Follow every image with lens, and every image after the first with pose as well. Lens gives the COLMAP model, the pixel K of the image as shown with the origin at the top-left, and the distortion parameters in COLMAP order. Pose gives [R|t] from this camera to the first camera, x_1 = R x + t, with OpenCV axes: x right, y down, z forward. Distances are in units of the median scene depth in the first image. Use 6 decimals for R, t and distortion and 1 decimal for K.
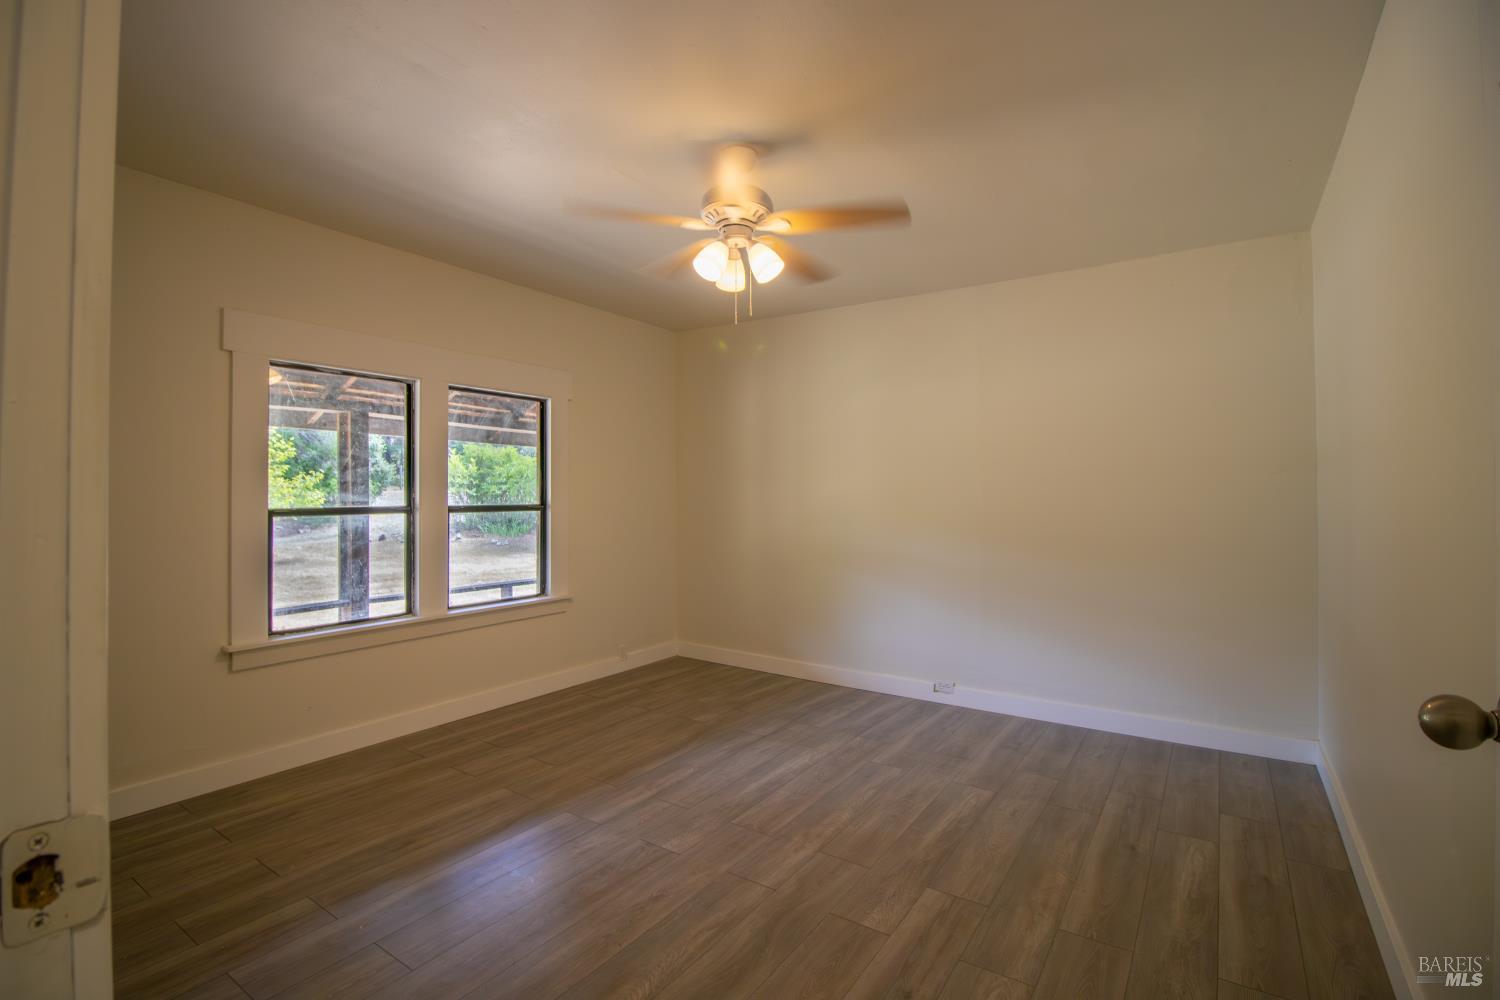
lens RADIAL K [[691.7, 0, 740.6], [0, 691.7, 497.3], [0, 0, 1]] dist [-0.012973, -0.002051]
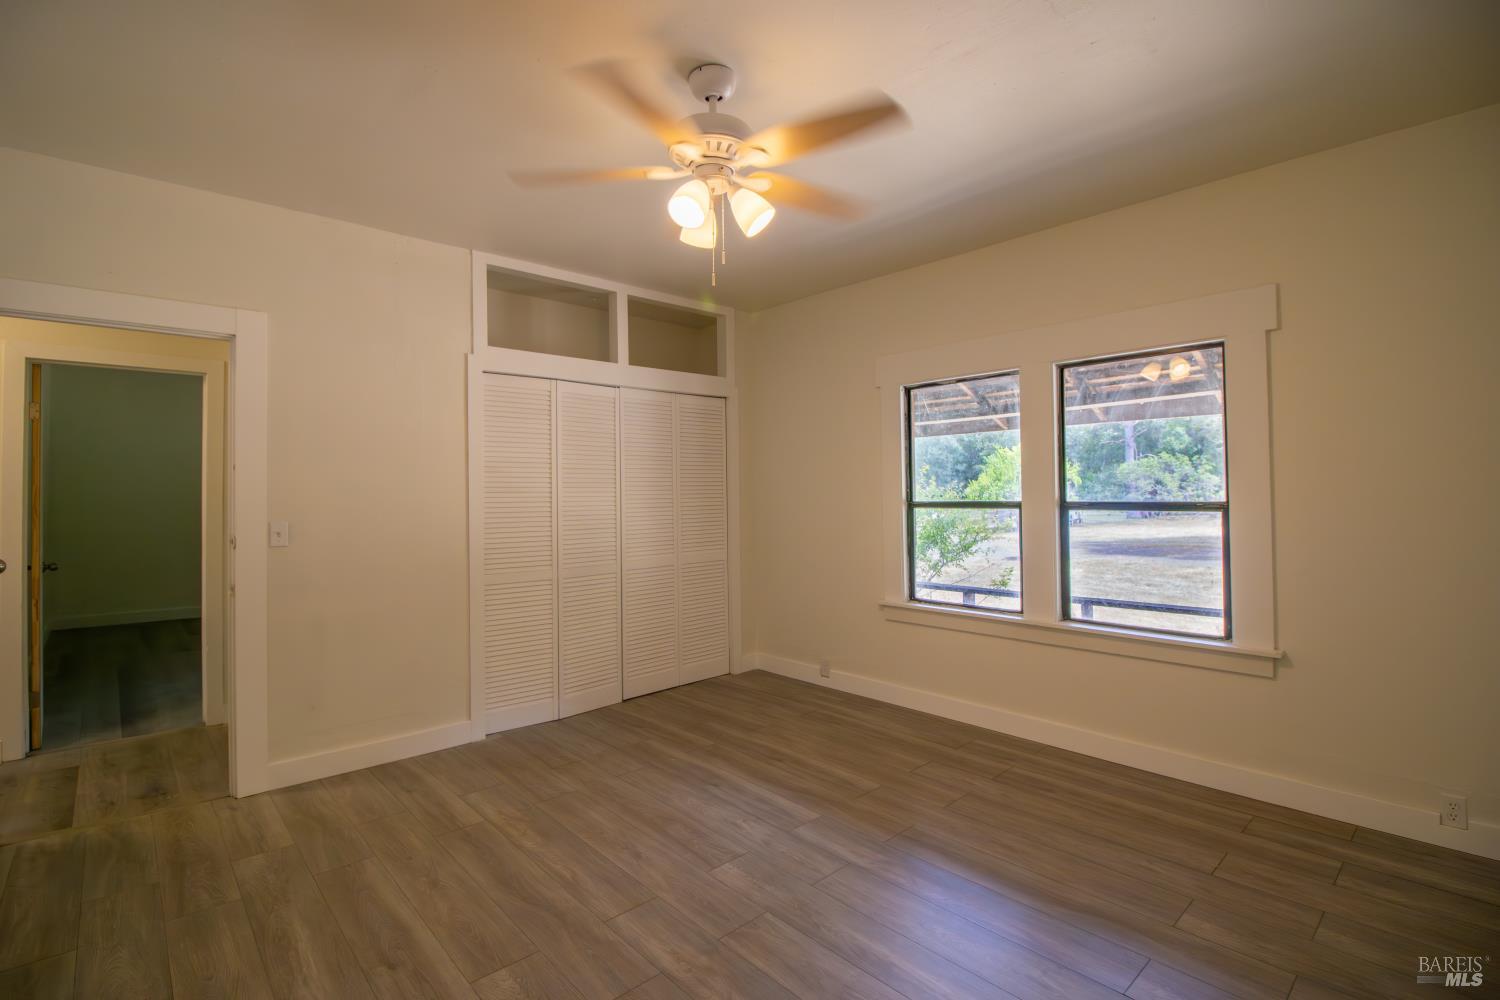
lens RADIAL K [[691.7, 0, 749.1], [0, 691.7, 491.6], [0, 0, 1]] dist [-0.012973, -0.002051]
pose [[-0.229723, -0.006311, -0.973236, 0.599258], [0.003025, 0.999970, -0.007199, 0.005353], [0.973251, -0.004598, -0.229697, 0.936842]]
